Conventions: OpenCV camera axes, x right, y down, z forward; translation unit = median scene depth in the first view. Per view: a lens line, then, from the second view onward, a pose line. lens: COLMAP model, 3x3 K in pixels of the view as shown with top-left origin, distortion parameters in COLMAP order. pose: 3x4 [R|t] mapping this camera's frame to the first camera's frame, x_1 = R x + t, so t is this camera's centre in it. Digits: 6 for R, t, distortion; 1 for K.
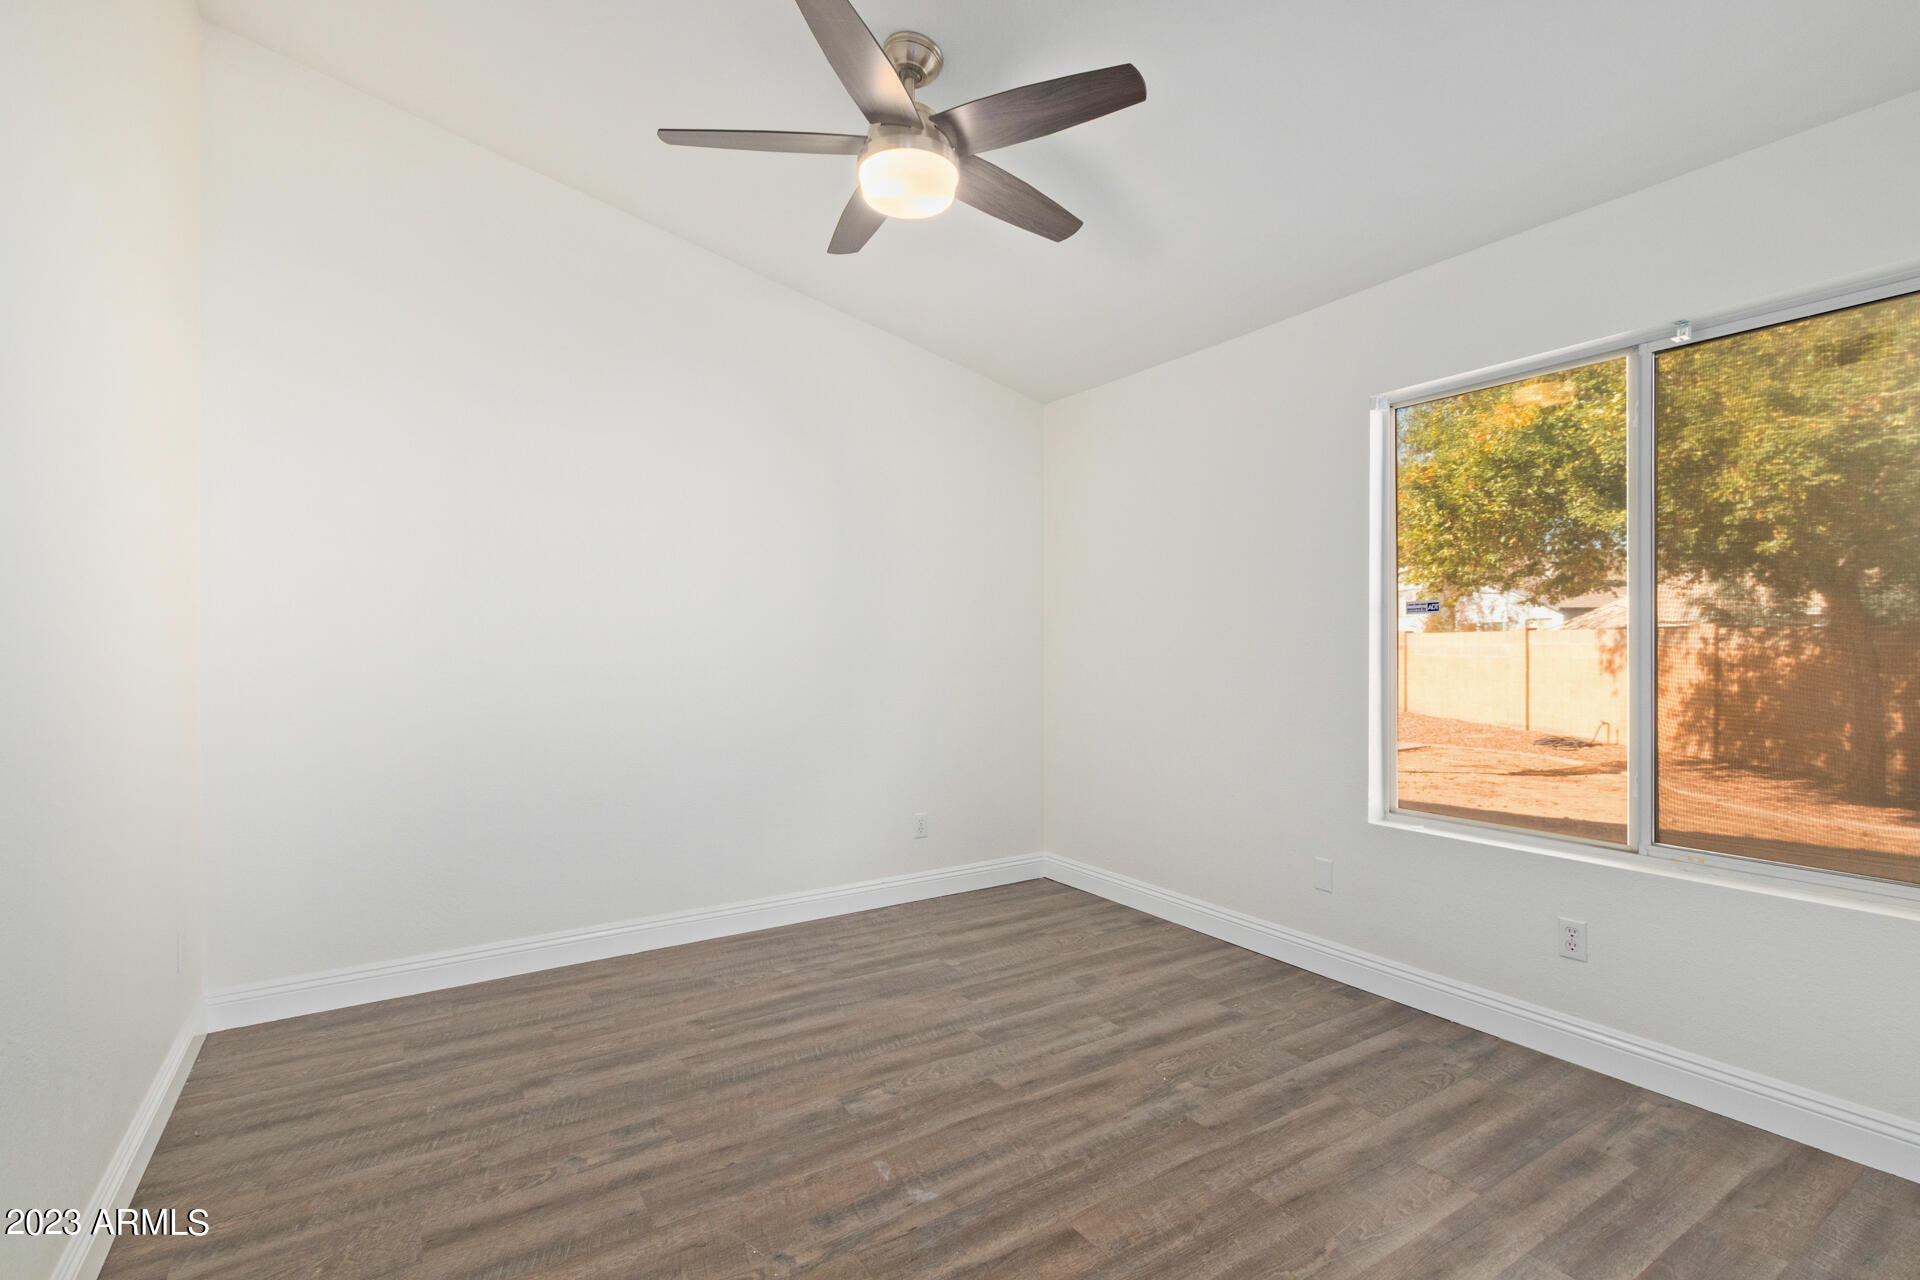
lens RADIAL K [[872.2, 0, 955.8], [0, 872.2, 650.4], [0, 0, 1]] dist [0.007153, -0.000445]
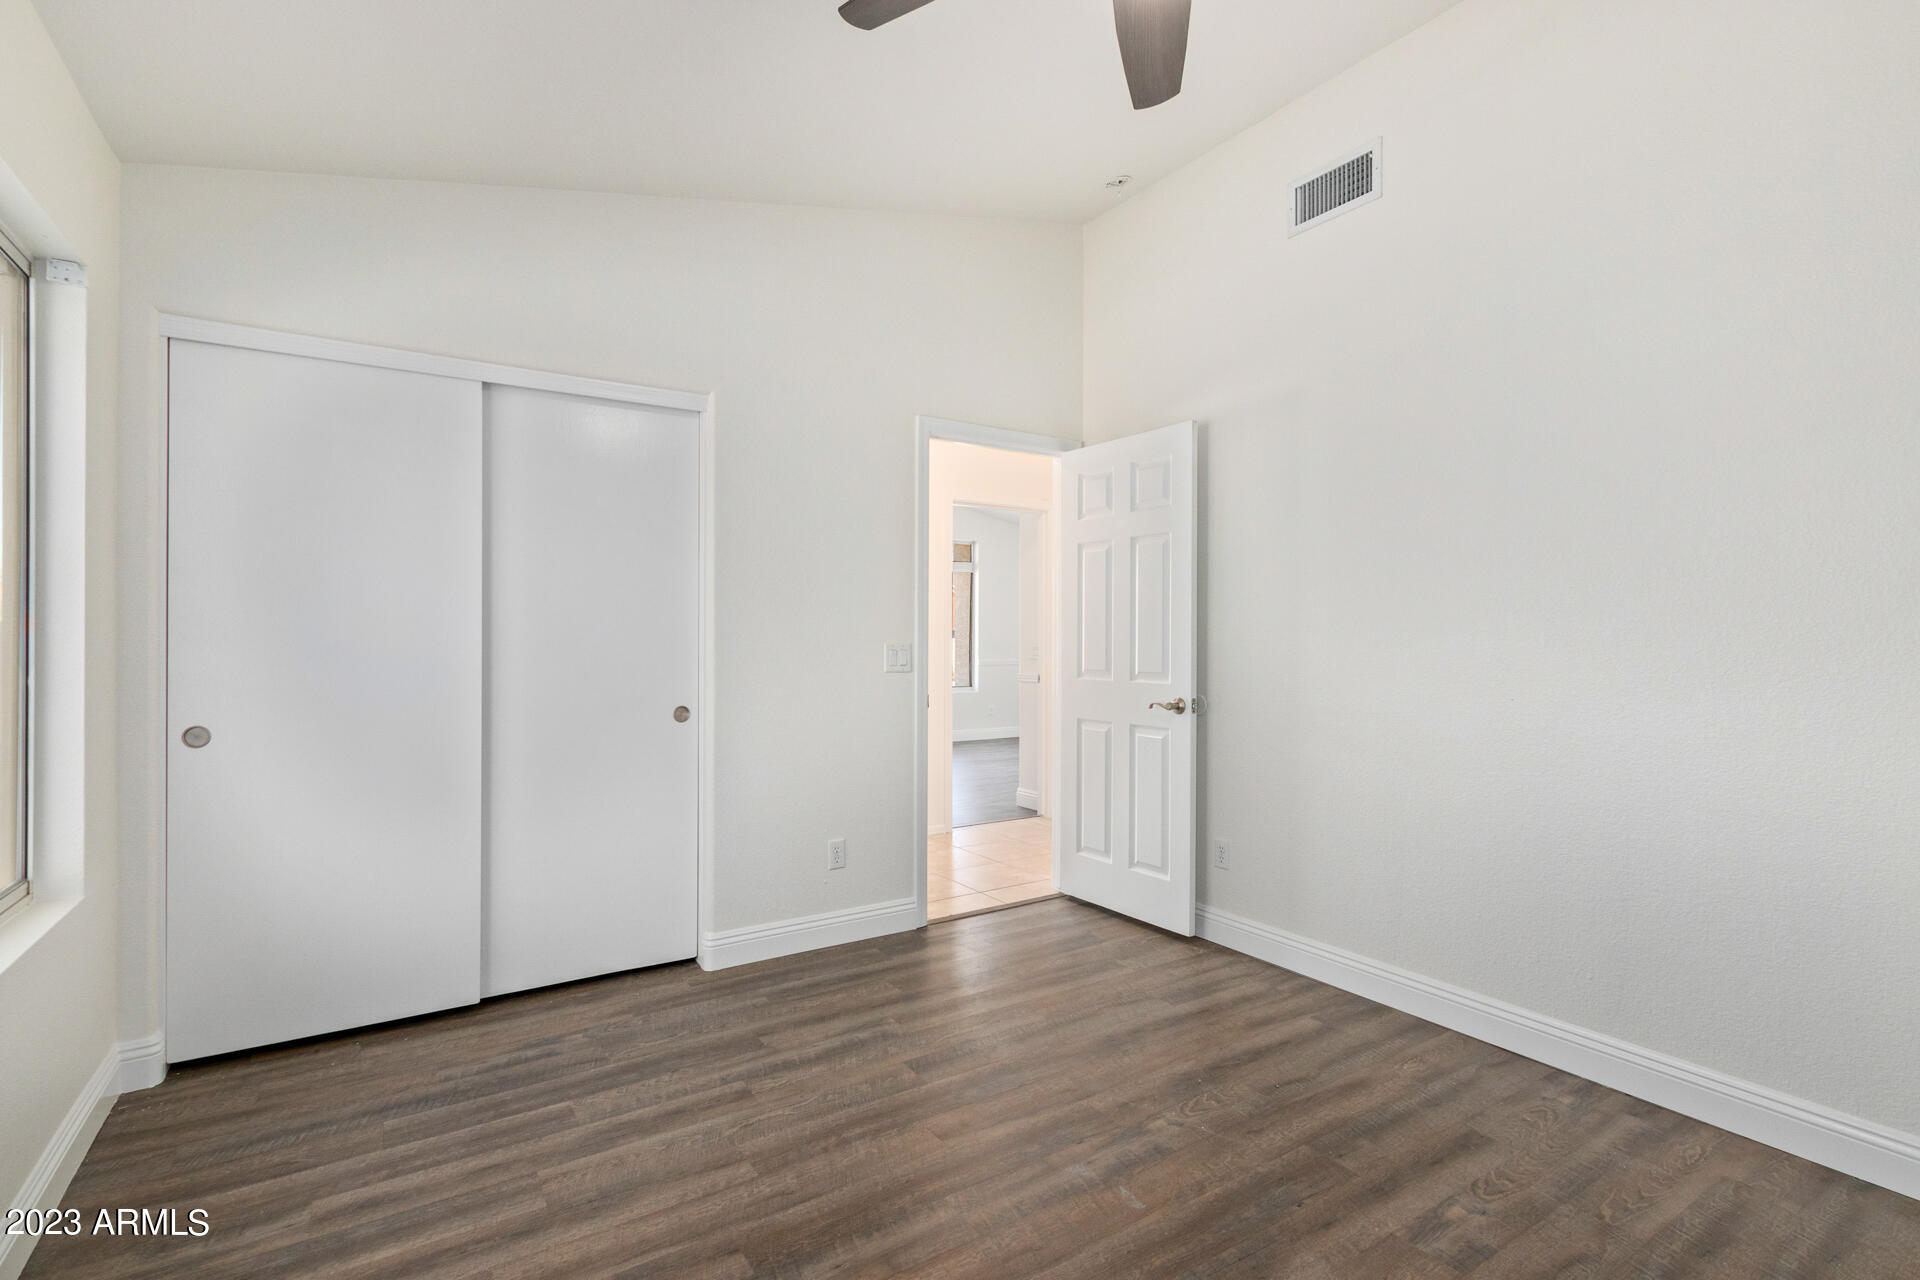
lens RADIAL K [[872.2, 0, 959.1], [0, 872.2, 637.8], [0, 0, 1]] dist [0.007153, -0.000445]
pose [[-0.999993, -0.001315, -0.003639, 0.106865], [-0.001321, 0.999998, 0.001767, -0.005514], [0.003637, 0.001772, -0.999992, 1.992819]]
